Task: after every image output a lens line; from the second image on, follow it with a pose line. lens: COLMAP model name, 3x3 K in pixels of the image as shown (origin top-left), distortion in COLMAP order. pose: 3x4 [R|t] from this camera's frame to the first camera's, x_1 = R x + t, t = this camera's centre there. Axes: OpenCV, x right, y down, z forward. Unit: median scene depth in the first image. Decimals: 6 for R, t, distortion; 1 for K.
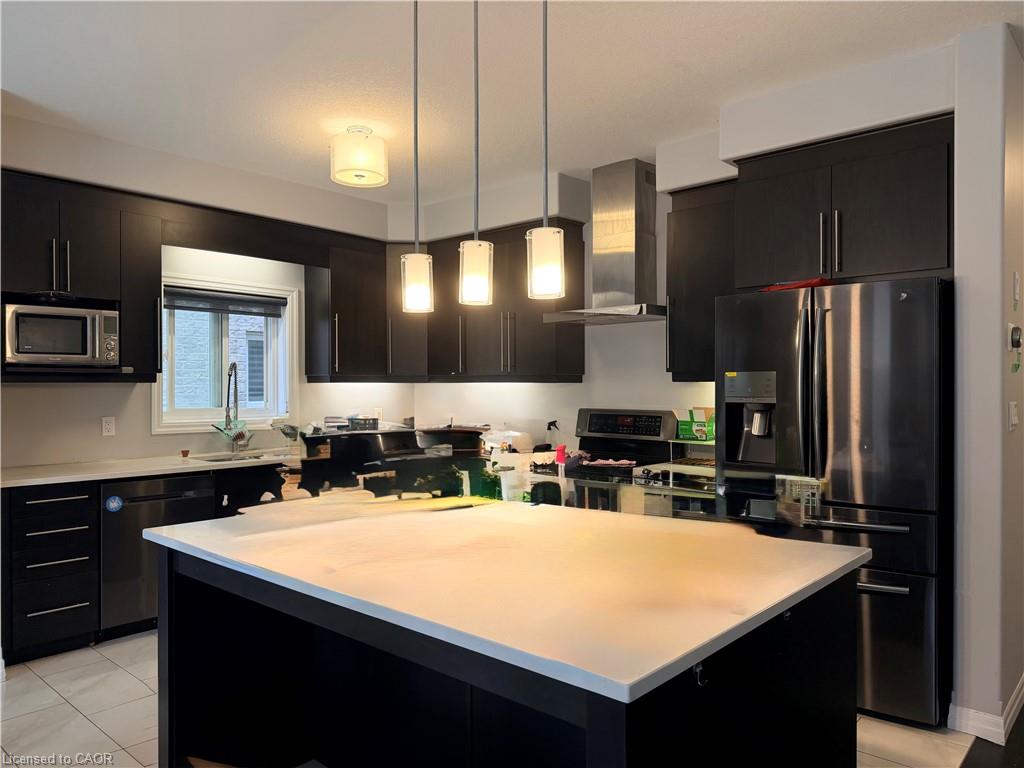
lens RADIAL K [[724.2, 0, 516.3], [0, 724.2, 384.6], [0, 0, 1]] dist [-0.004948, -0.017667]
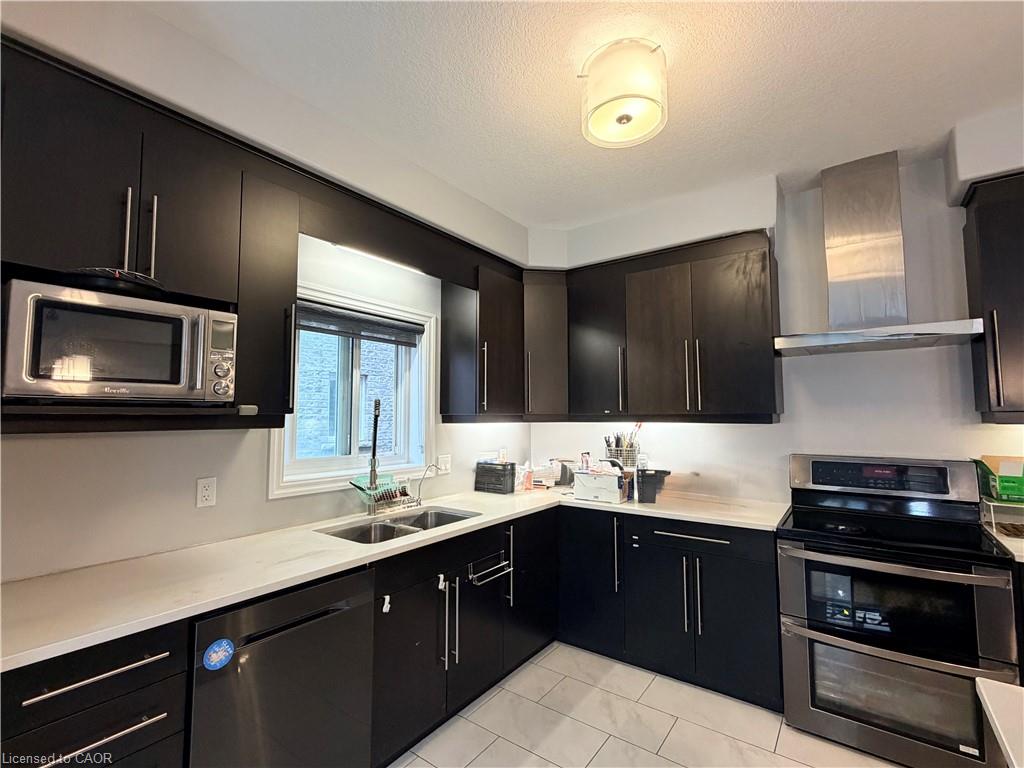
lens RADIAL K [[474.8, 0, 507.0], [0, 474.8, 380.9], [0, 0, 1]] dist [0.001465, 0.001509]
pose [[0.996753, 0.005021, 0.080357, -0.309900], [0.000897, 0.997299, -0.073443, -0.012999], [-0.080509, 0.073277, 0.994057, 0.510207]]
